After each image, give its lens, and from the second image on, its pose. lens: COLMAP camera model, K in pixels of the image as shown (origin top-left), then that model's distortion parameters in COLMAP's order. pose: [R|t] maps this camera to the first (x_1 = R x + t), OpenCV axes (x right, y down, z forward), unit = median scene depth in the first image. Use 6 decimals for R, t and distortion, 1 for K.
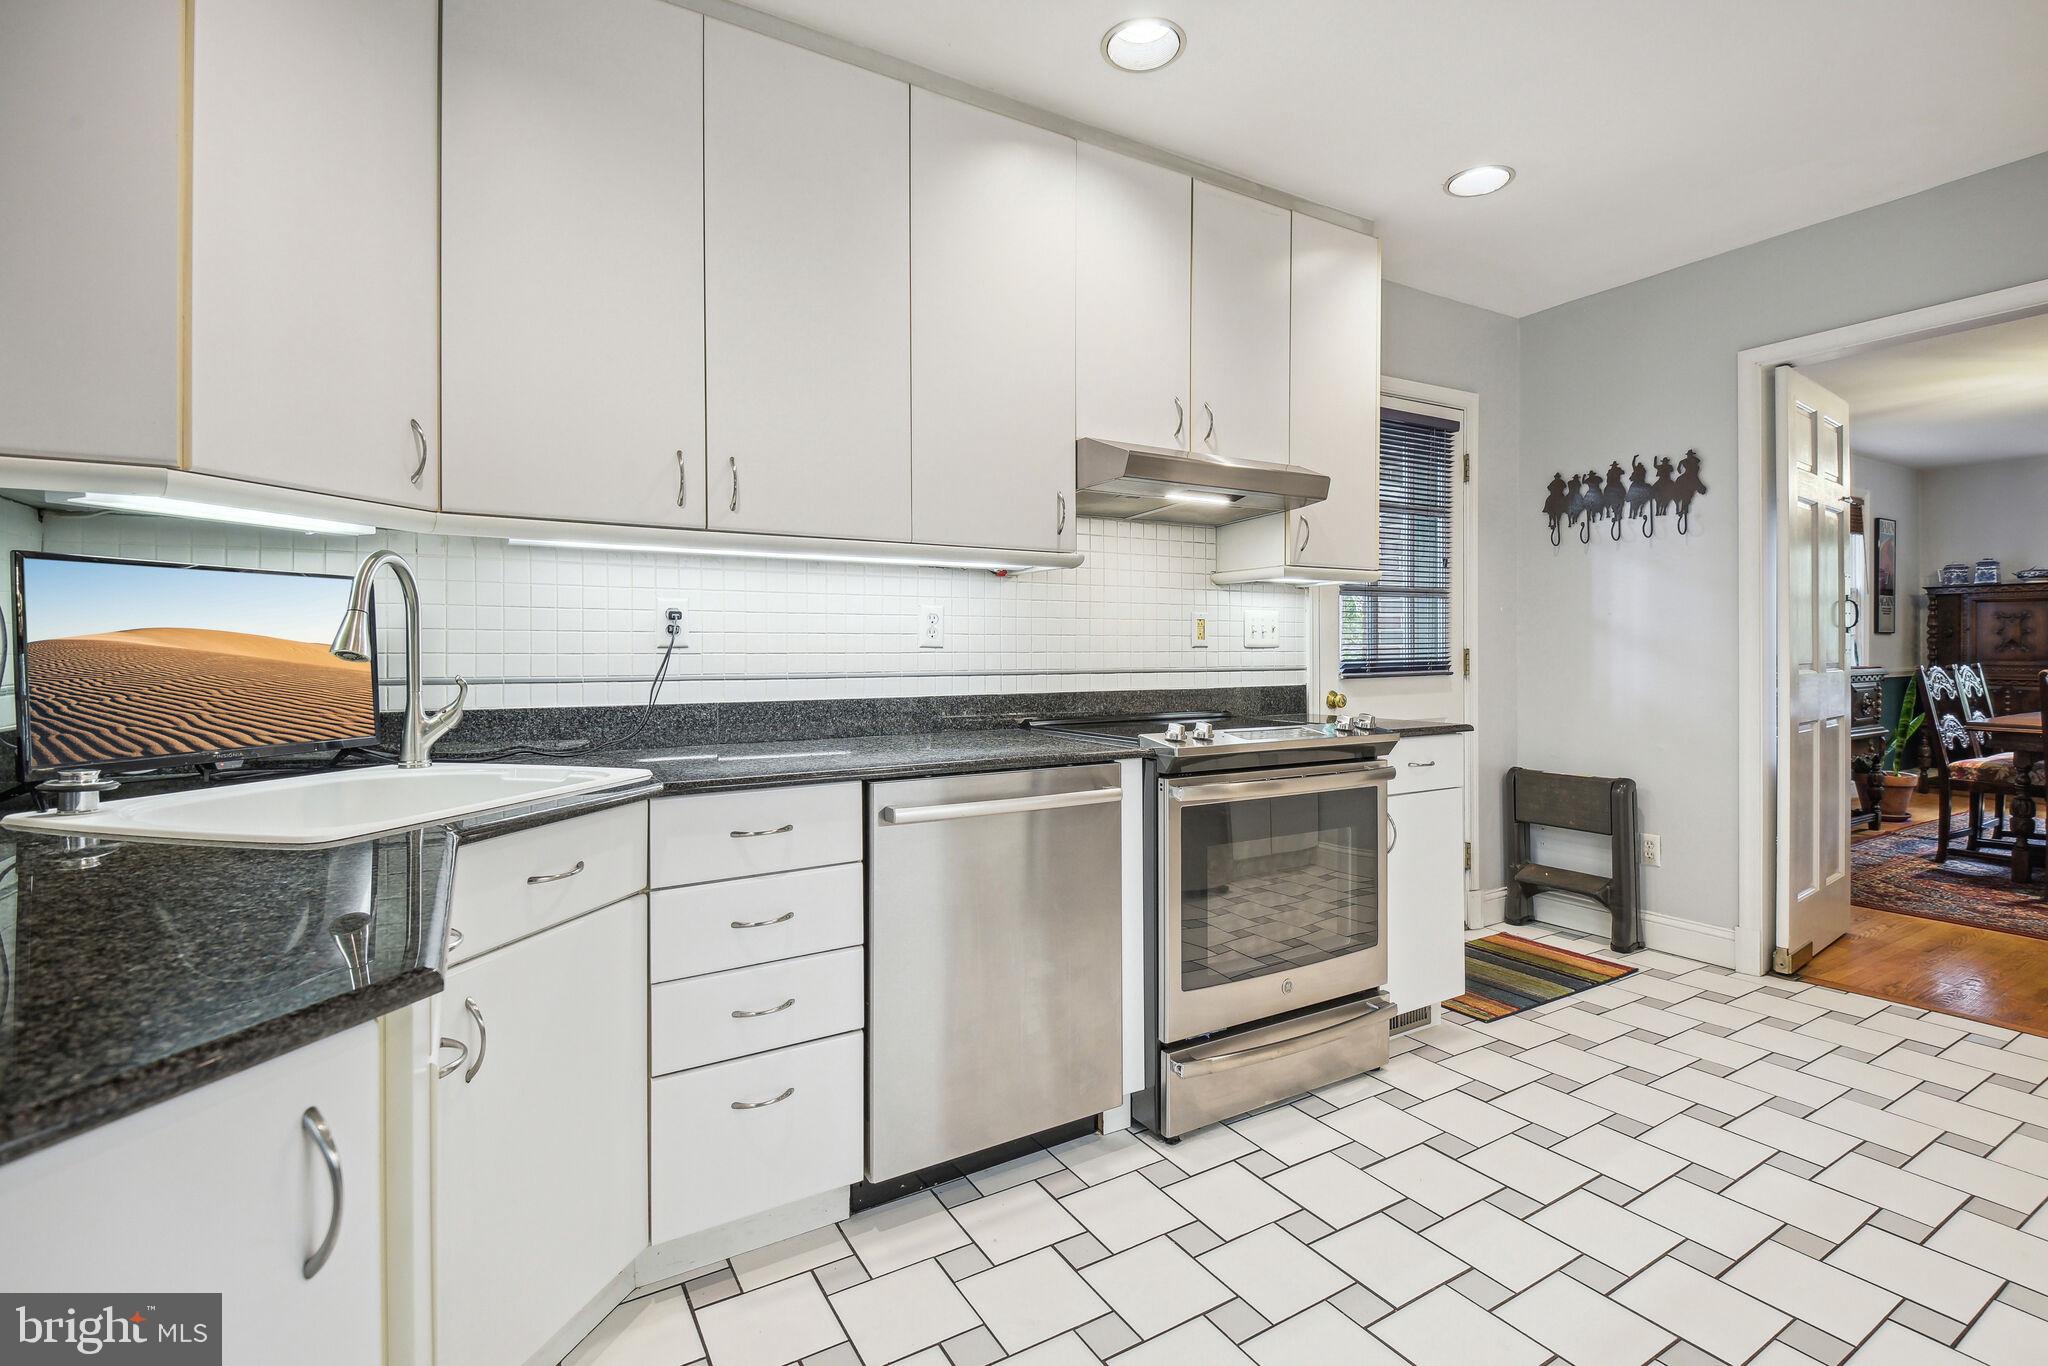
lens RADIAL K [[936.7, 0, 1076.9], [0, 936.7, 653.6], [0, 0, 1]] dist [0.001995, -0.003480]
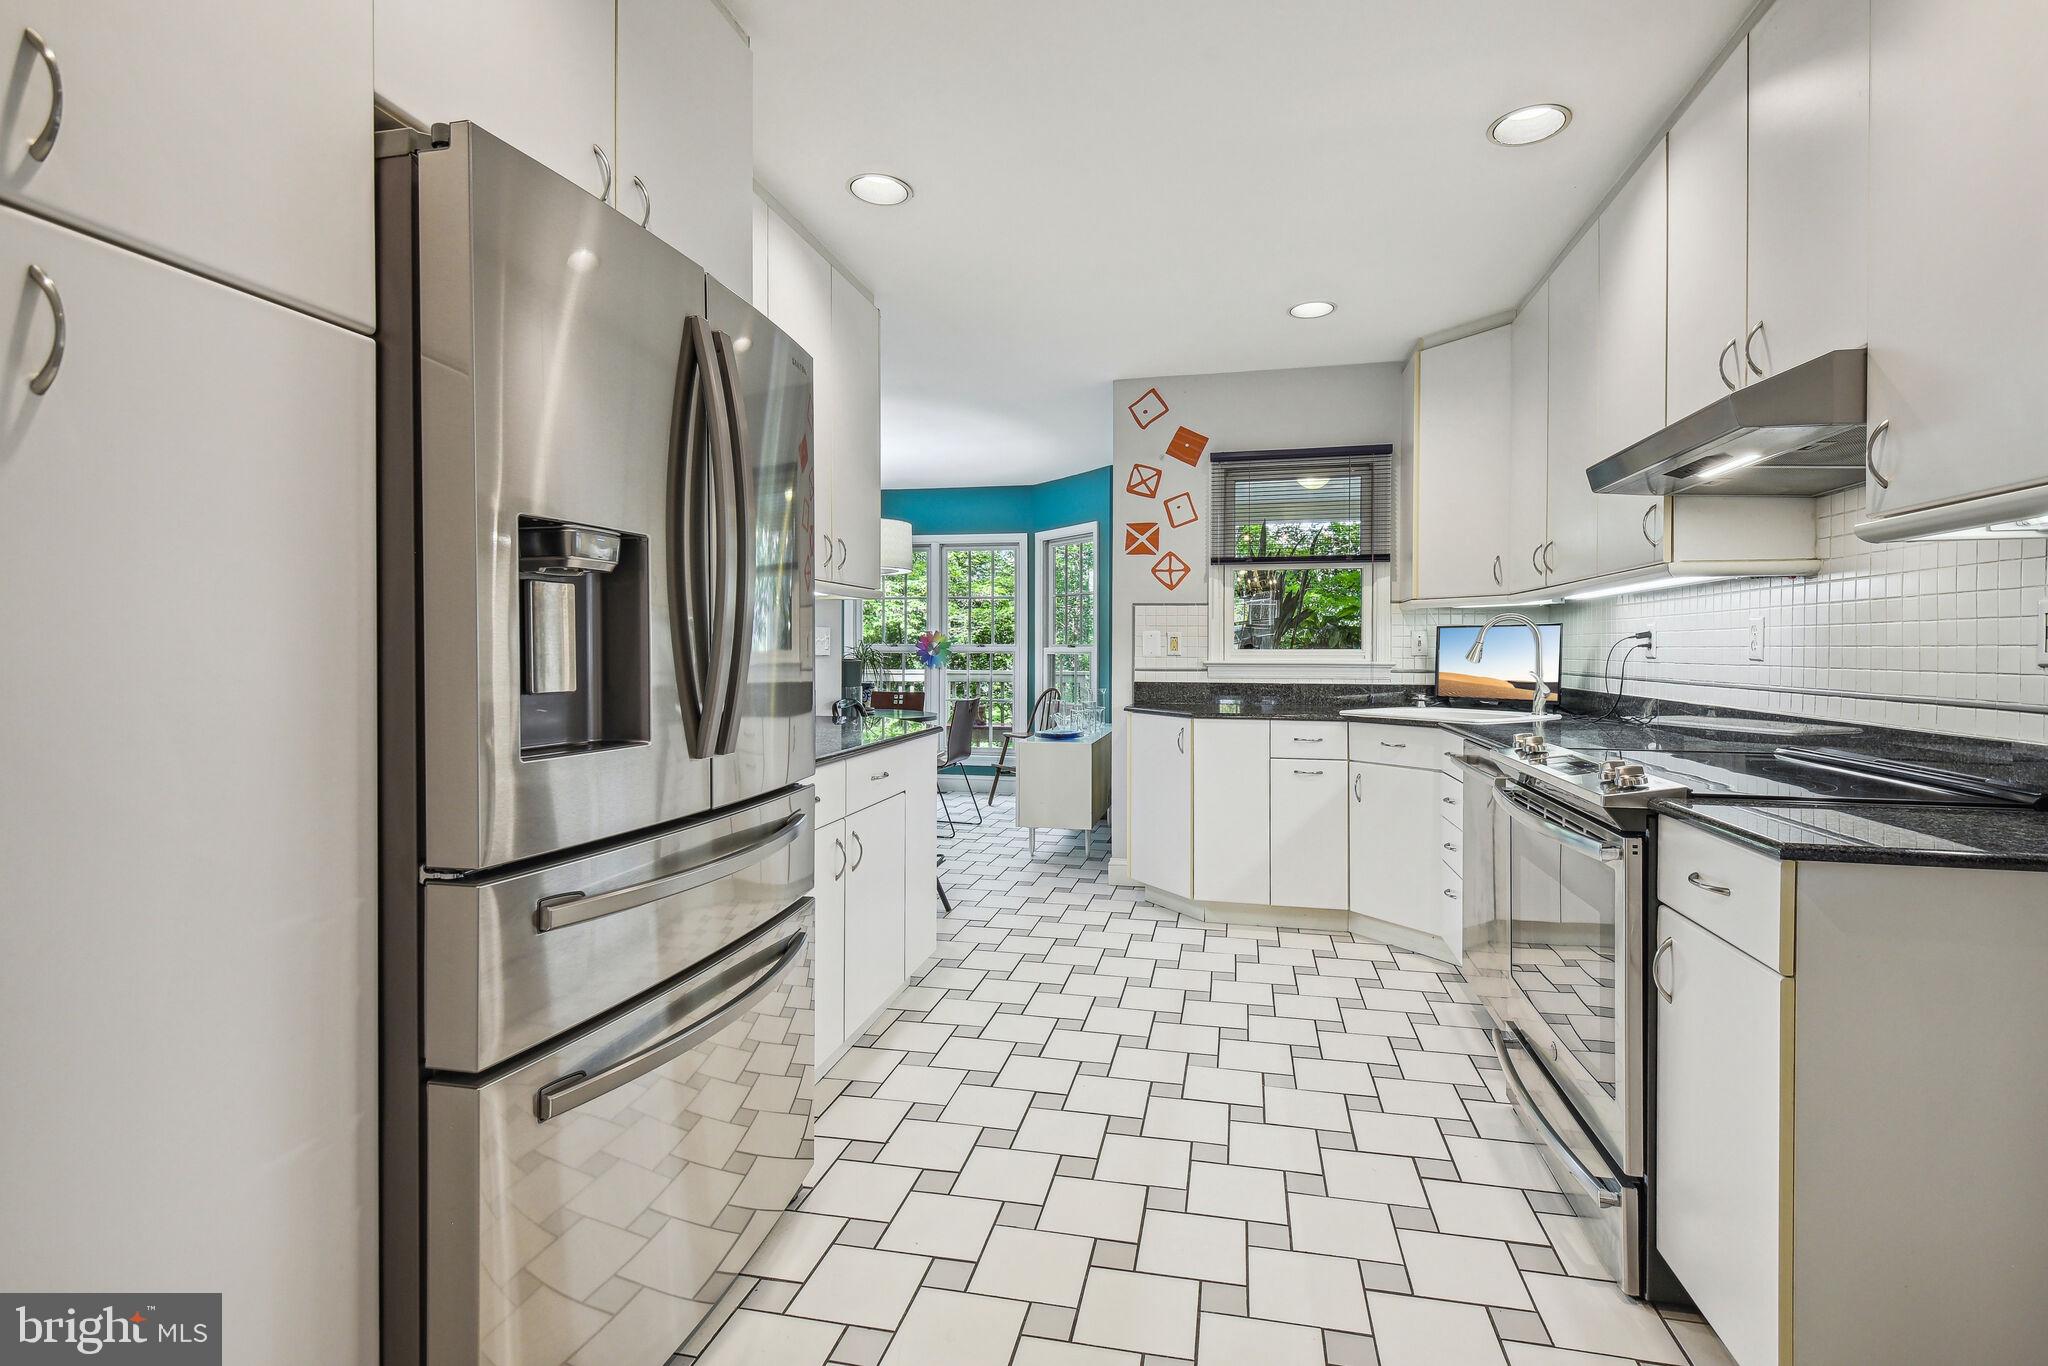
lens RADIAL K [[936.7, 0, 1021.9], [0, 936.7, 669.8], [0, 0, 1]] dist [0.001995, -0.003480]
pose [[-0.713018, 0.017076, -0.700937, 1.260399], [-0.001586, 0.999662, 0.025966, -0.024270], [0.701144, 0.019626, -0.712750, 1.341693]]
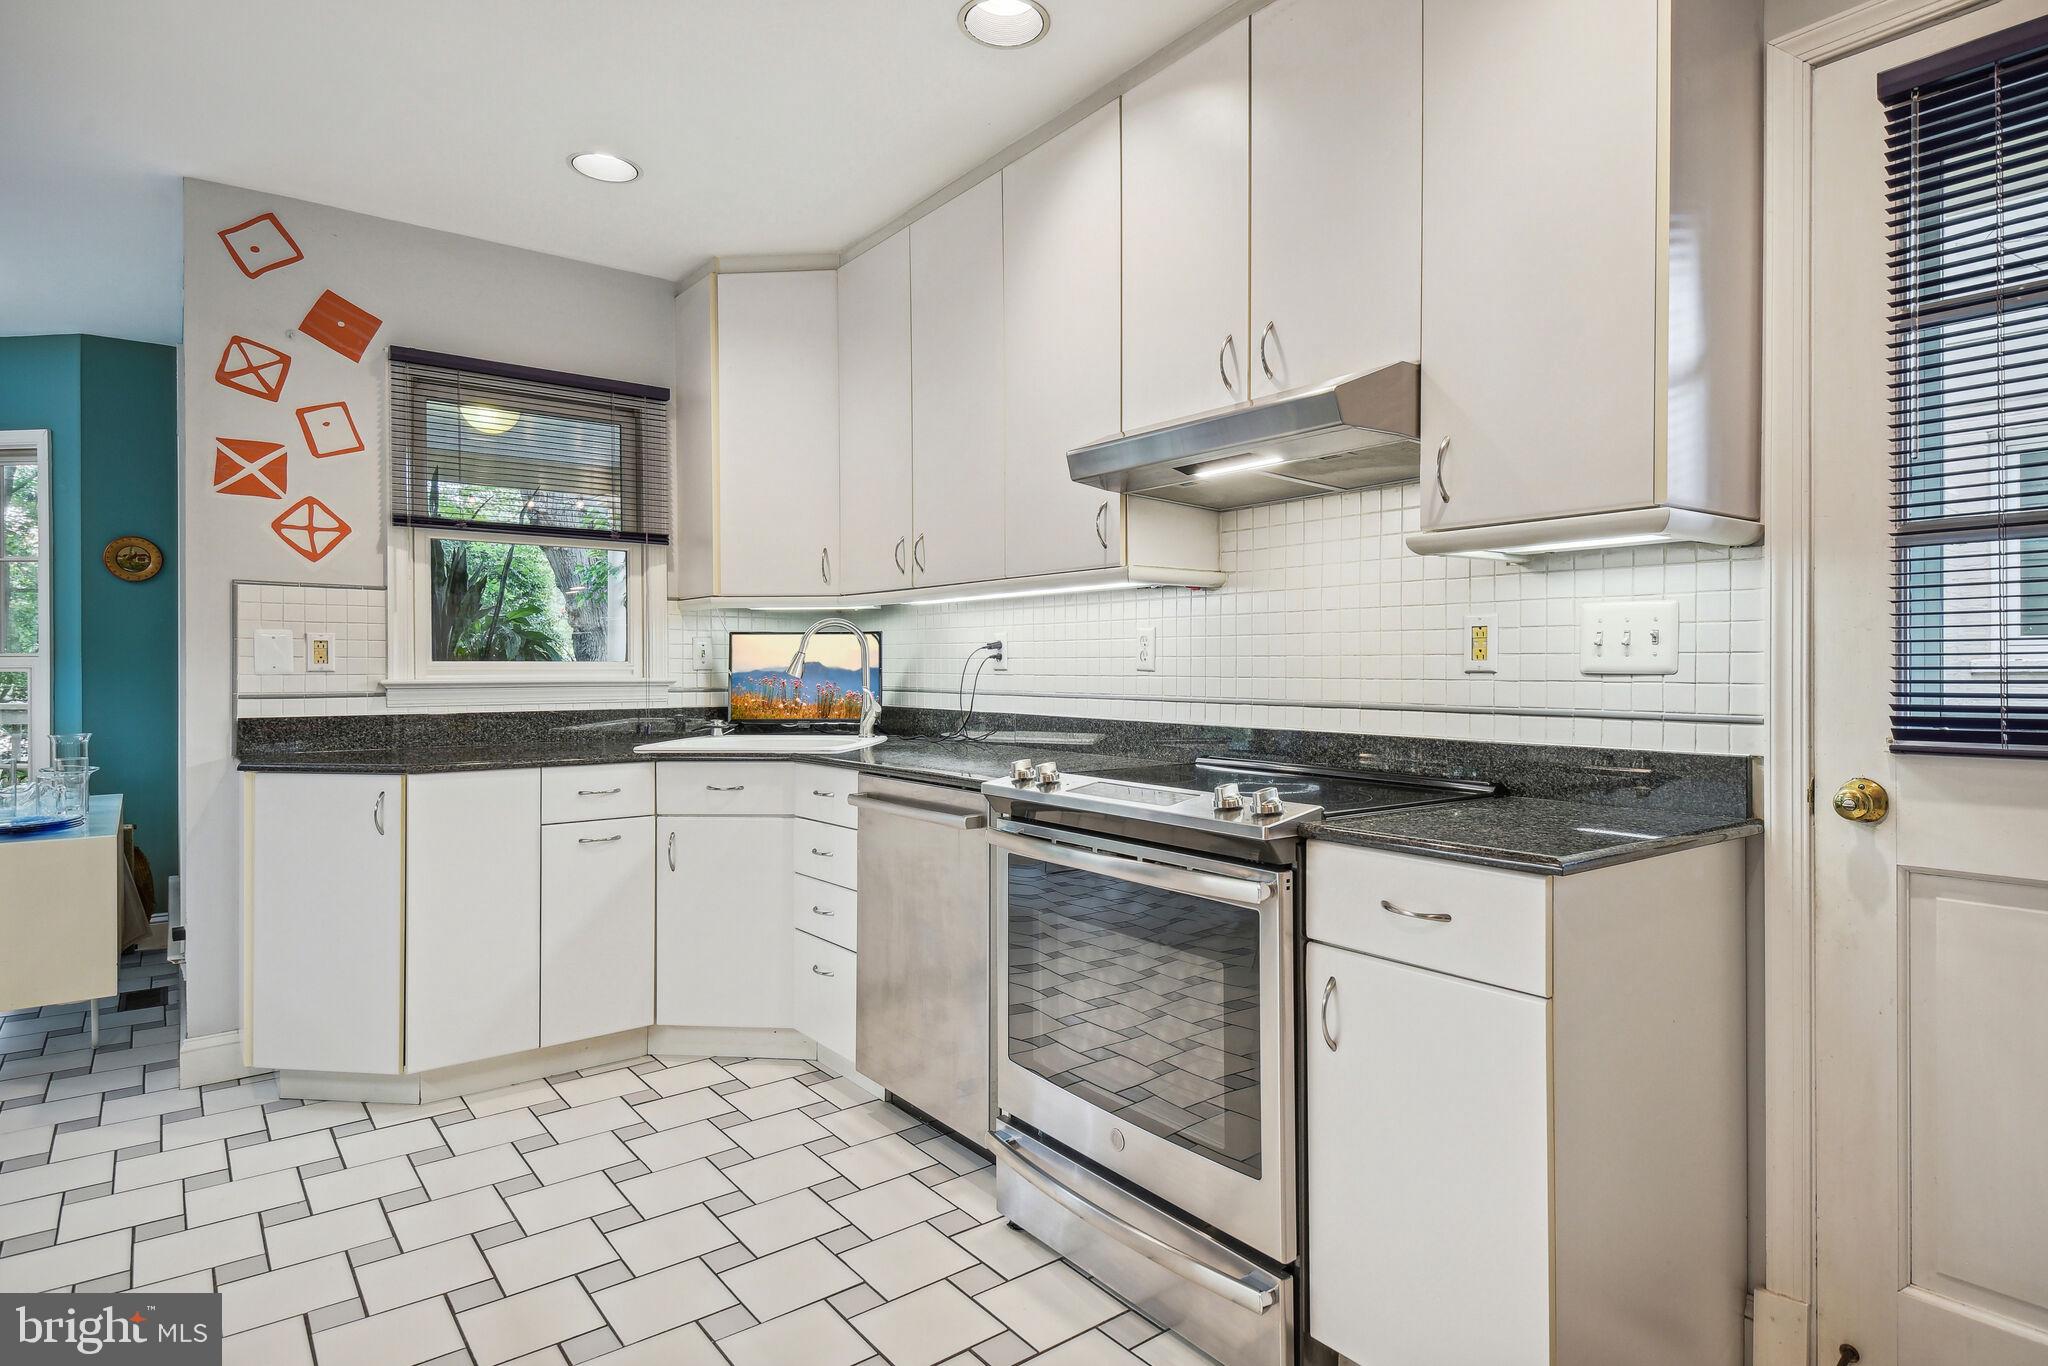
lens RADIAL K [[1102.9, 0, 1057.2], [0, 1102.9, 677.2], [0, 0, 1]] dist [0.019978, -0.008266]
pose [[0.111237, 0.012457, -0.993716, 1.135102], [-0.003406, 0.999920, 0.012153, -0.015985], [0.993788, 0.002032, 0.111271, 0.907017]]
